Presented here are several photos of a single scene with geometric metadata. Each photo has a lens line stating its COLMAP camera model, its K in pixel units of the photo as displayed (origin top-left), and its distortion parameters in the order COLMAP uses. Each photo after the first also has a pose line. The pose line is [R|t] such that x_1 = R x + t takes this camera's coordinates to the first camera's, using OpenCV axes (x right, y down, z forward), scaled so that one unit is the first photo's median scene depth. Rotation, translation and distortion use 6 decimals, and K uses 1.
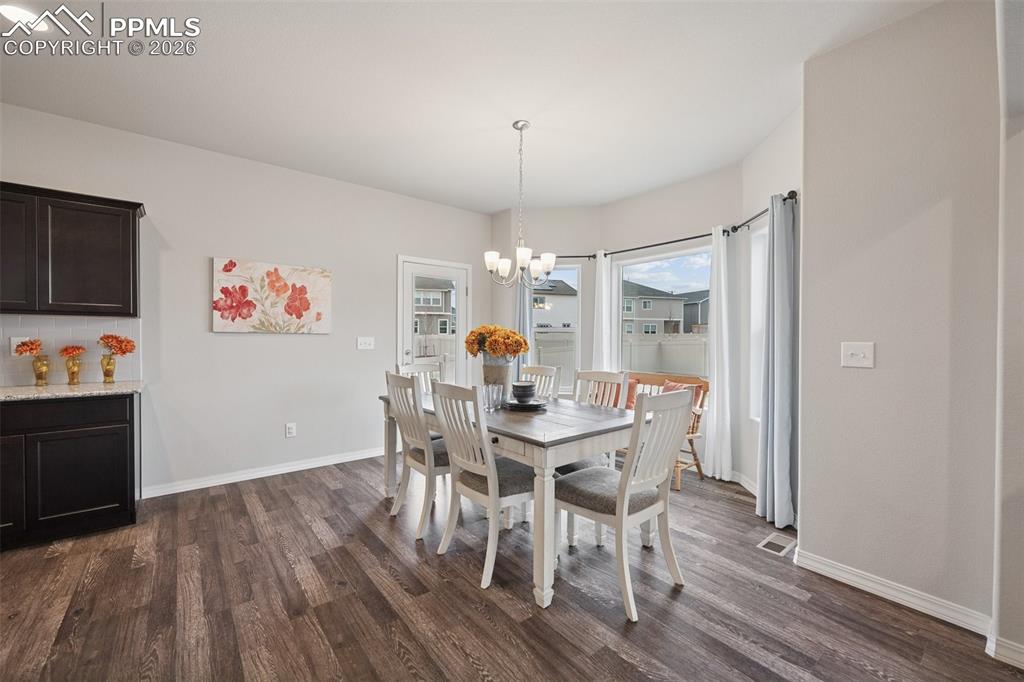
lens RADIAL K [[414.7, 0, 511.8], [0, 414.7, 340.1], [0, 0, 1]] dist [-0.002348, -0.000546]
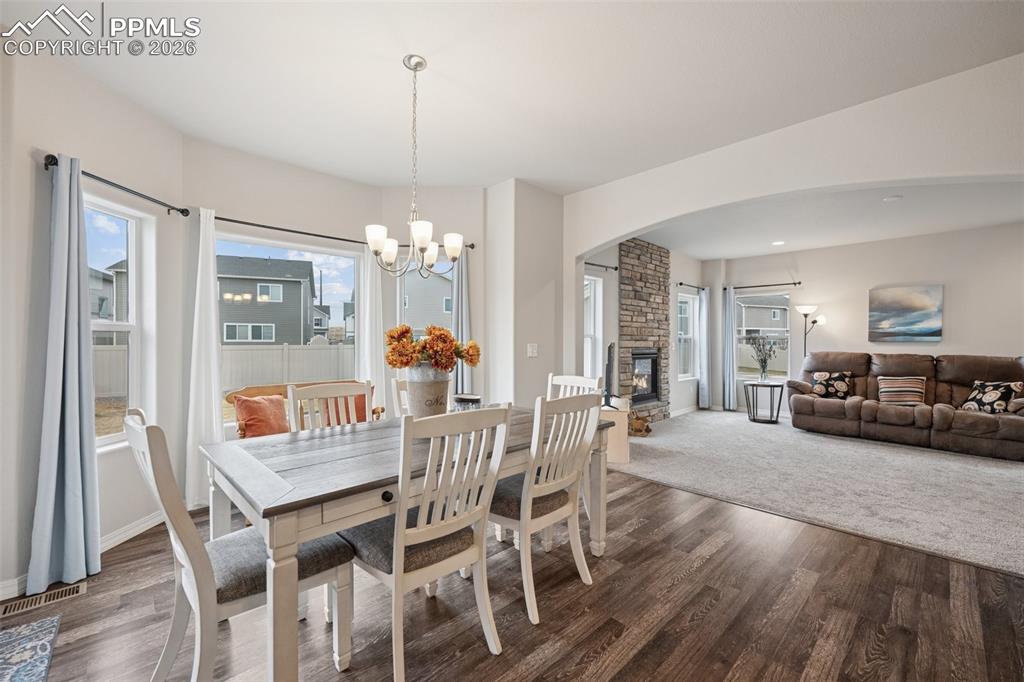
lens RADIAL K [[414.7, 0, 513.6], [0, 414.7, 343.6], [0, 0, 1]] dist [-0.002348, -0.000546]
pose [[-0.080799, -0.007015, 0.996706, -0.645908], [0.002001, 0.999972, 0.007200, -0.005904], [-0.996728, 0.002576, -0.080782, 0.760165]]
